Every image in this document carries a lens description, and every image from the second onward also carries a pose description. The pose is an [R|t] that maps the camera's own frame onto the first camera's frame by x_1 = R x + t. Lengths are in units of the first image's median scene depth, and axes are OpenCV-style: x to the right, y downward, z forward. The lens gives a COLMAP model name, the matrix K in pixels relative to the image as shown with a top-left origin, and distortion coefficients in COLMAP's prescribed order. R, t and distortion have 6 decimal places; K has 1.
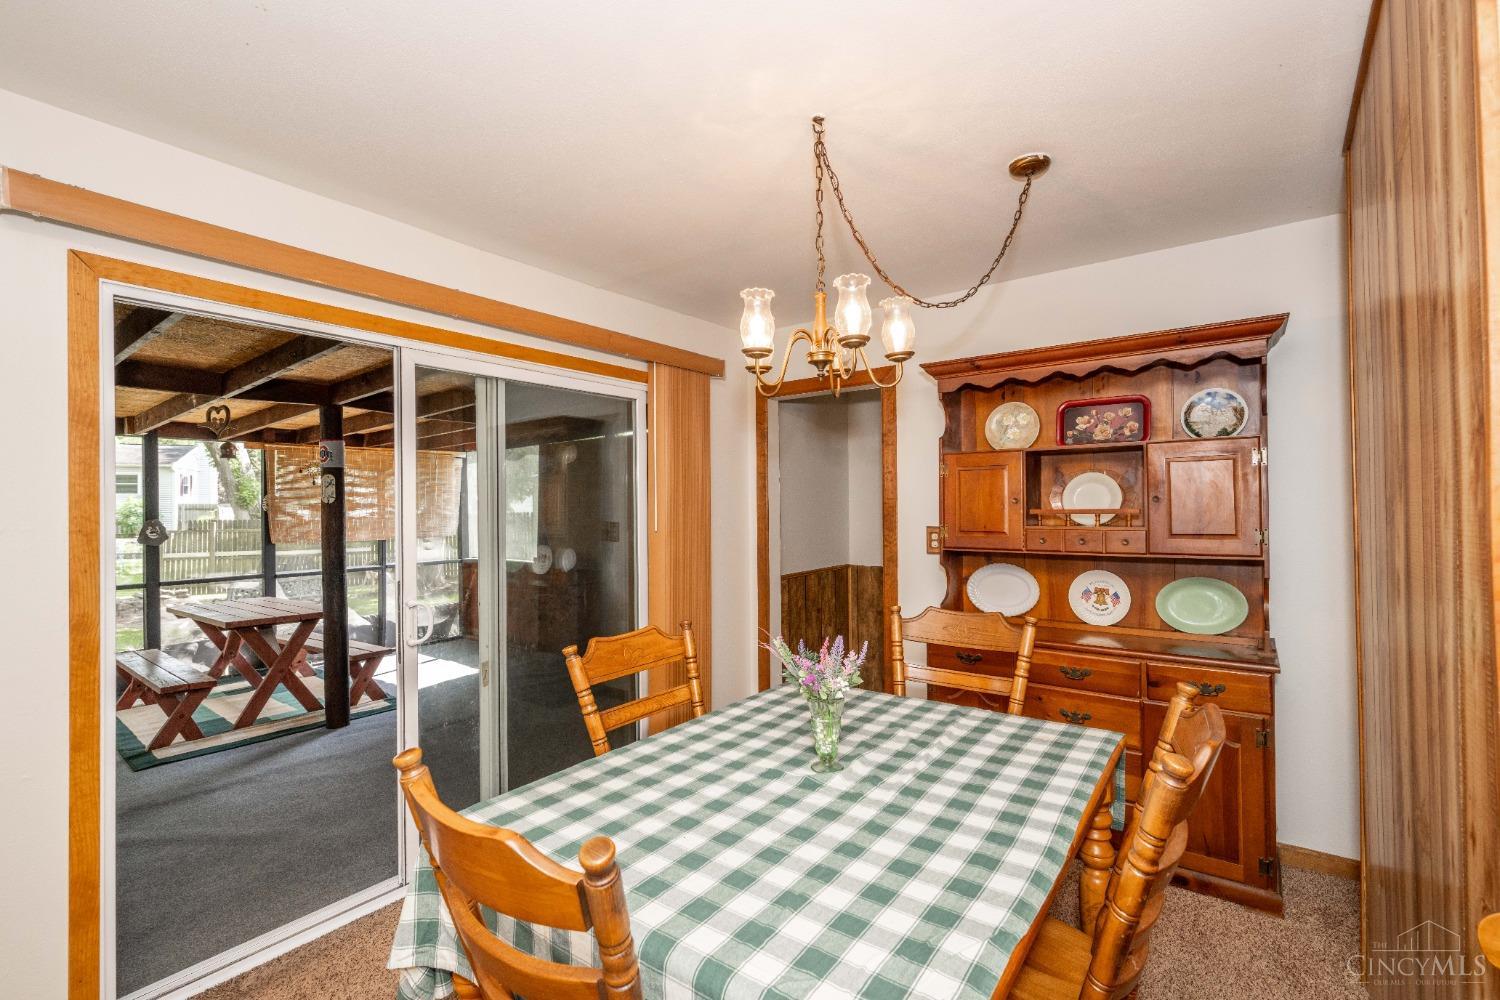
lens RADIAL K [[657.0, 0, 750.0], [0, 657.0, 500.0], [0, 0, 1]] dist [-0.000094, 0.000066]
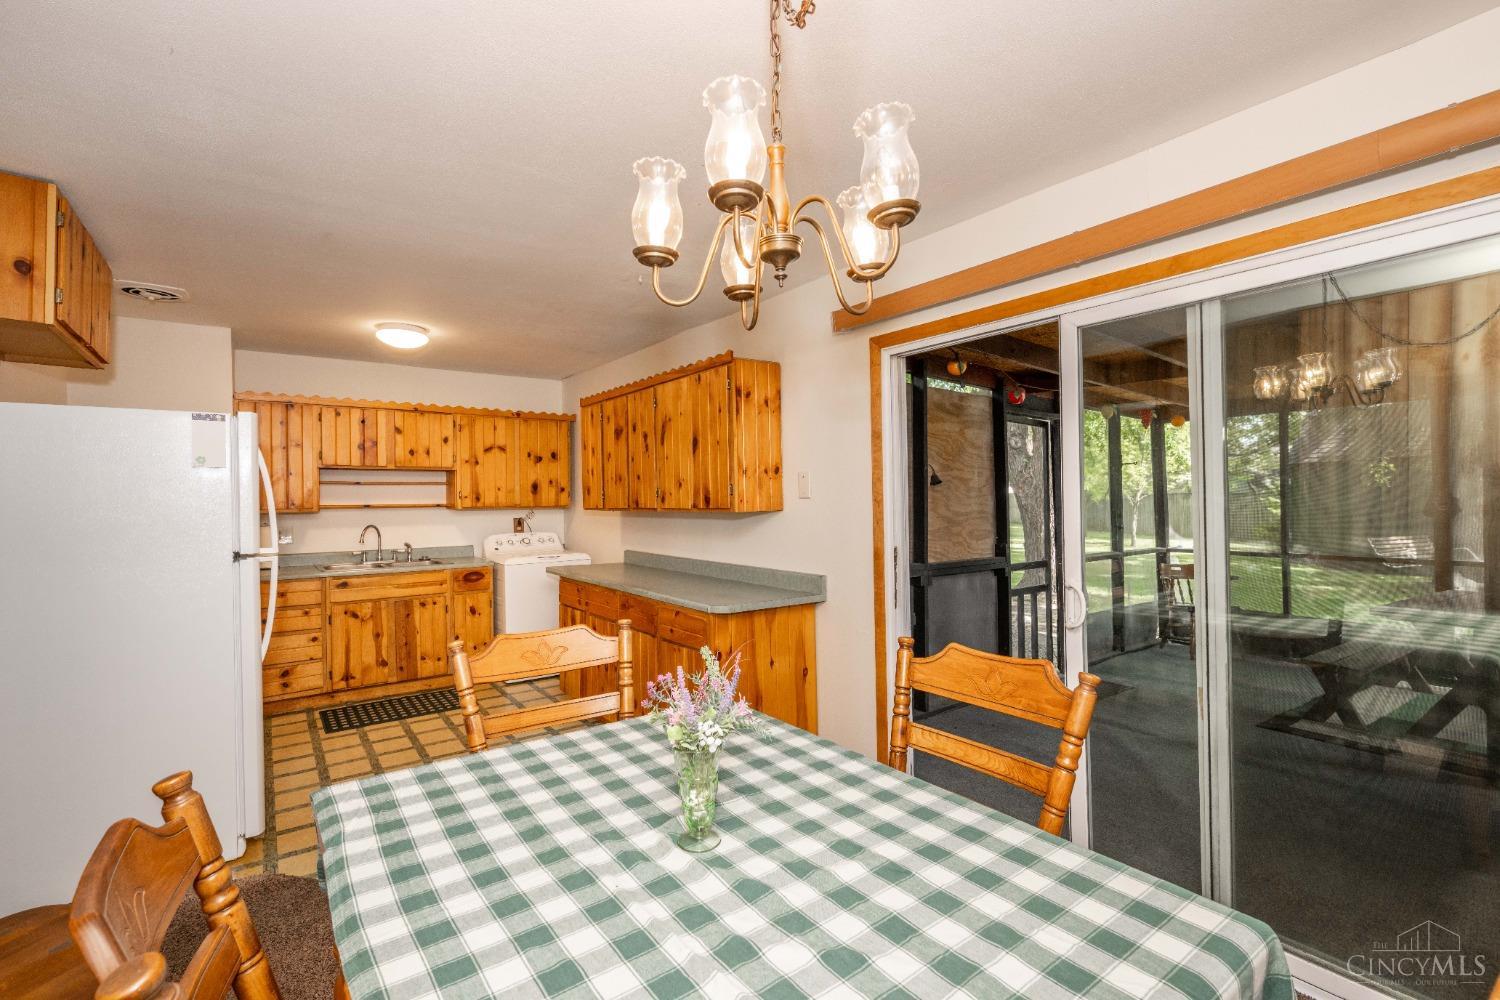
lens RADIAL K [[657.0, 0, 750.0], [0, 657.0, 500.0], [0, 0, 1]] dist [-0.000094, 0.000066]
pose [[-0.260334, 0.015816, -0.965389, 0.443896], [0.029360, 0.999533, 0.008458, 0.013796], [0.965072, -0.026142, -0.260676, 0.686888]]
